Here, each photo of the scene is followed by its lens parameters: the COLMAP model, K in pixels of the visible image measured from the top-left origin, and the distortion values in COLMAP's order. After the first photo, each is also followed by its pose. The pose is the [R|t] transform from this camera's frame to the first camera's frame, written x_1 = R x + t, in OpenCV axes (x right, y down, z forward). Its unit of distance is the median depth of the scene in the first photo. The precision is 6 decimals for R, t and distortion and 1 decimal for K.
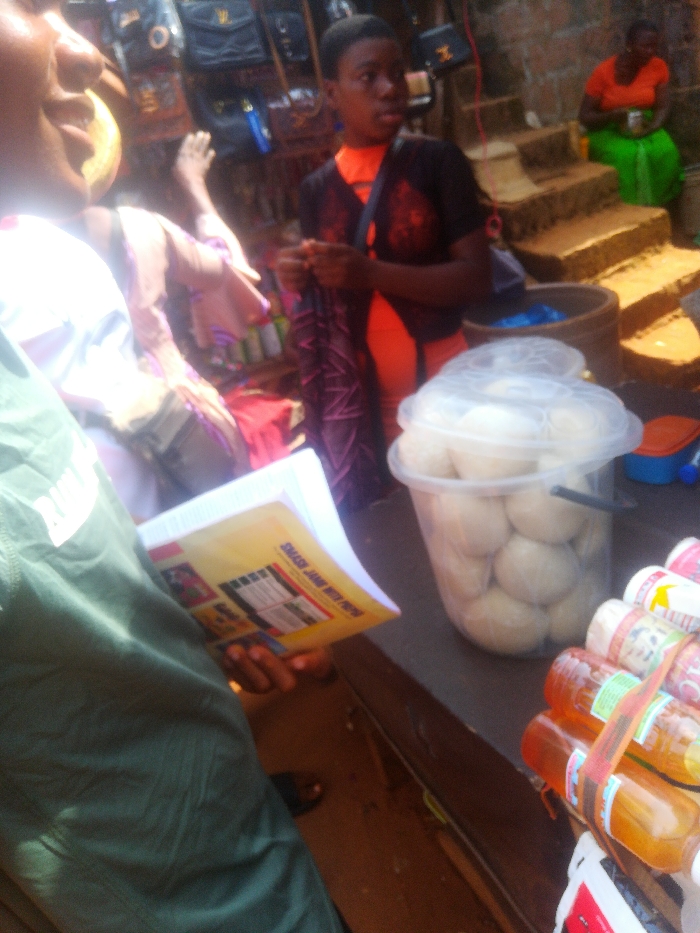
lens RADIAL K [[712.3, 0, 350.0], [0, 712.3, 466.5], [0, 0, 1]] dist [0.000251, -0.010056]
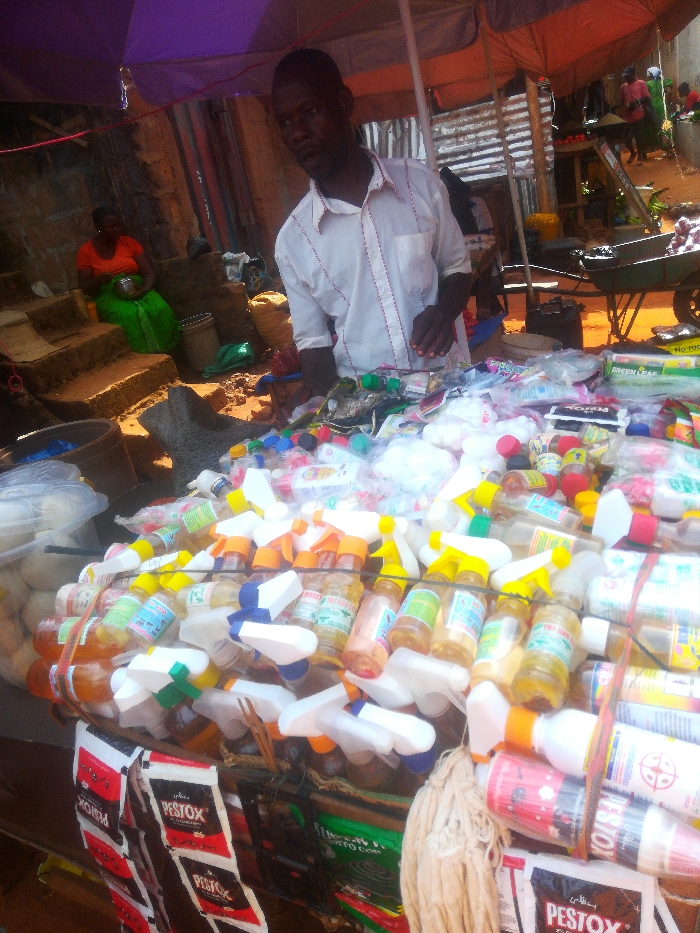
lens RADIAL K [[712.3, 0, 350.0], [0, 712.3, 466.5], [0, 0, 1]] dist [0.000251, -0.010056]
pose [[0.824415, -0.179713, 0.536696, 0.010396], [0.280903, 0.953139, -0.112334, 0.046395], [-0.491358, 0.243370, 0.836264, -0.125361]]
